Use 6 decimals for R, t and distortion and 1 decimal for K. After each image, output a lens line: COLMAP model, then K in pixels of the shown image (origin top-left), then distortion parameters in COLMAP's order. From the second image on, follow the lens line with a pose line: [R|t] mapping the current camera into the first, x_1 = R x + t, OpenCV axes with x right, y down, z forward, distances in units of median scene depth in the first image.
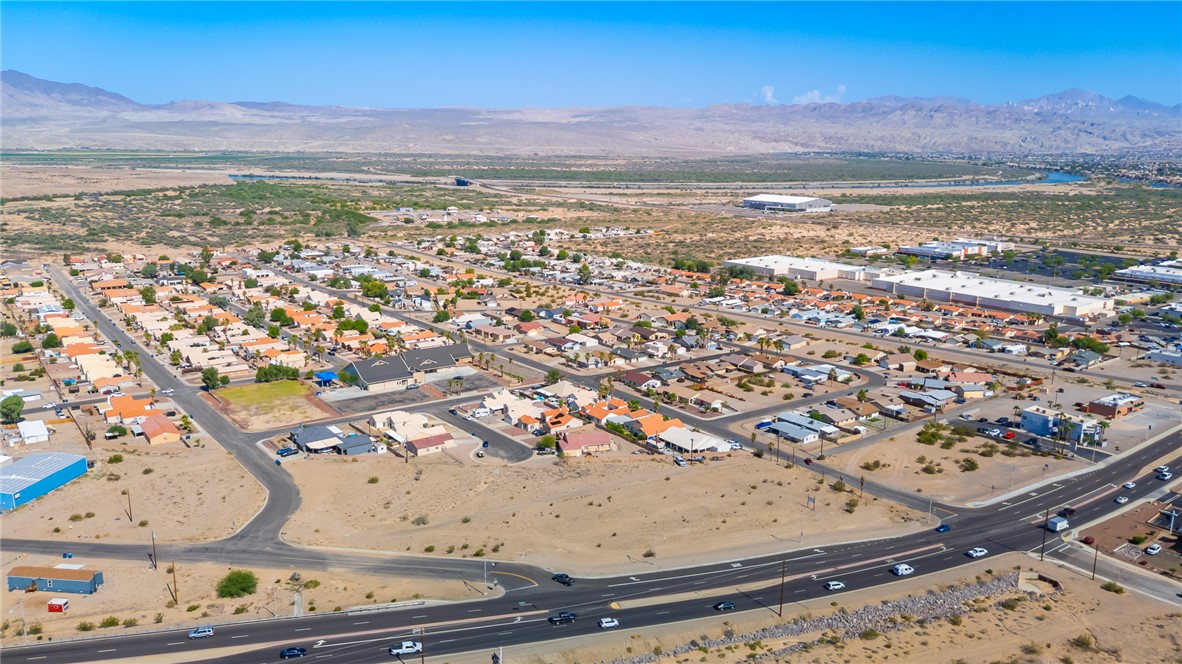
lens RADIAL K [[864.0, 0, 592.3], [0, 864.0, 338.4], [0, 0, 1]] dist [0.088509, -0.091045]
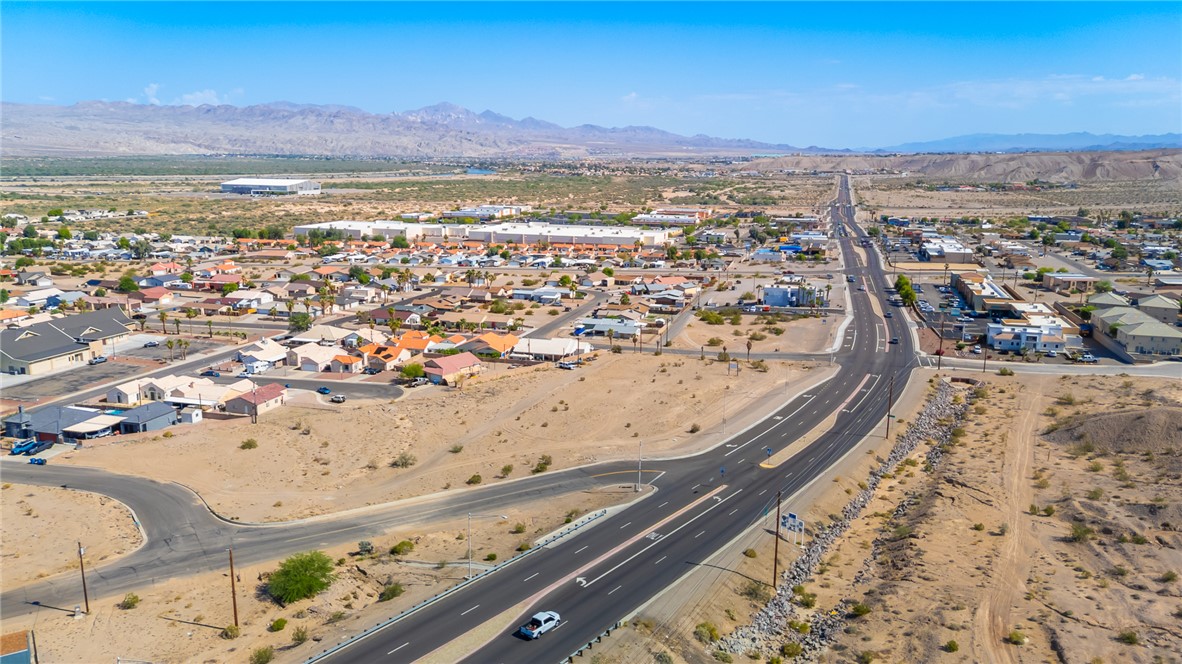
lens RADIAL K [[867.7, 0, 591.0], [0, 867.7, 332.0], [0, 0, 1]] dist [0.073331, -0.064741]
pose [[0.795852, -0.126117, 0.592211, -0.275846], [0.135426, 0.990365, 0.028912, 0.059426], [-0.590152, 0.057191, 0.805264, 0.187055]]
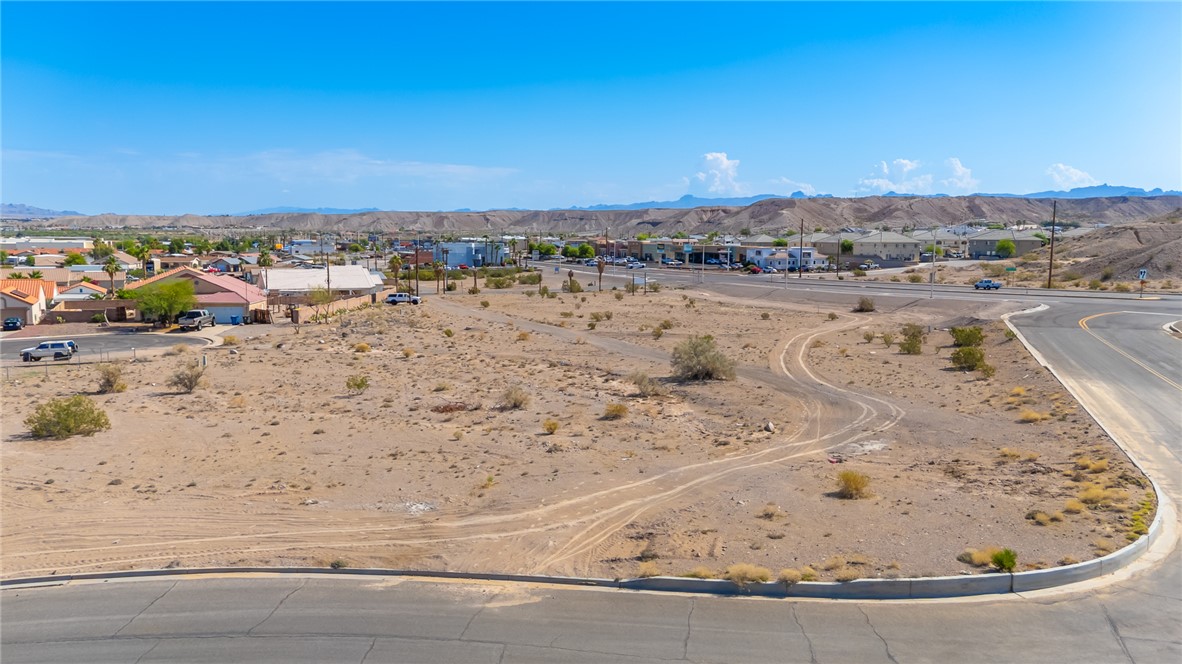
lens RADIAL K [[870.0, 0, 591.0], [0, 870.0, 332.0], [0, 0, 1]] dist [0.078400, -0.074899]
pose [[0.177198, -0.121735, 0.976617, -0.249255], [0.211844, 0.973777, 0.082944, 0.098357], [-0.961105, 0.192193, 0.198340, 0.557979]]
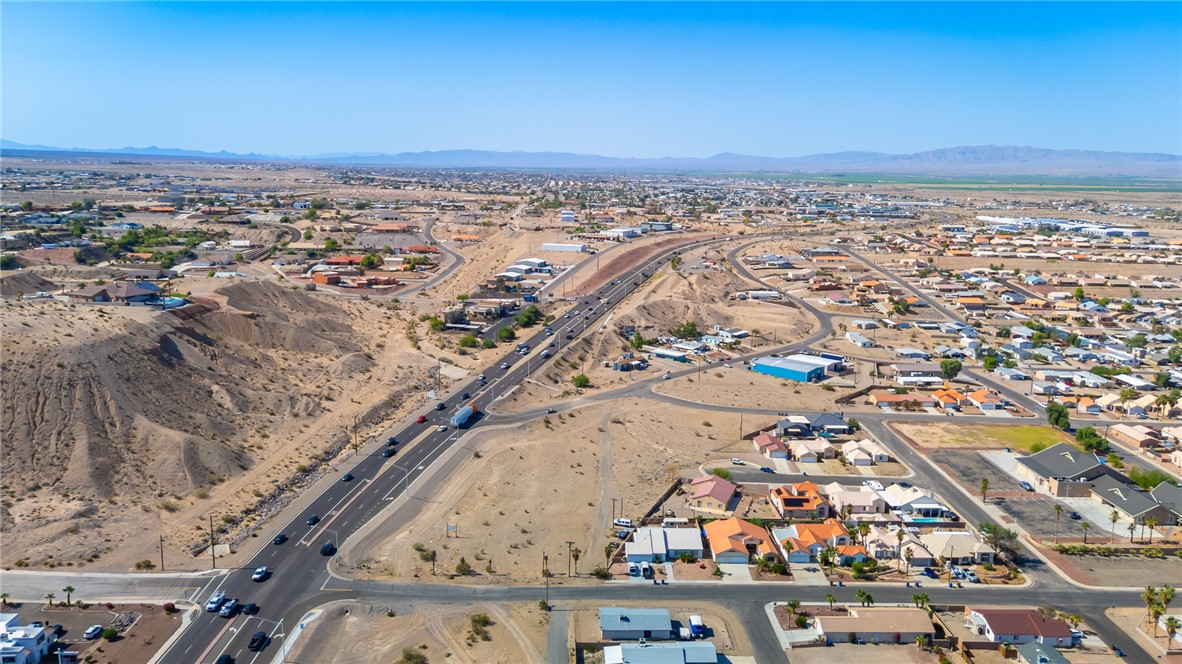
lens RADIAL K [[864.0, 0, 592.3], [0, 864.0, 338.4], [0, 0, 1]] dist [0.088509, -0.091045]
pose [[-0.565154, 0.145525, -0.812049, 0.551845], [-0.205030, 0.928661, 0.309114, -0.201301], [0.799102, 0.341191, -0.494999, 0.929705]]
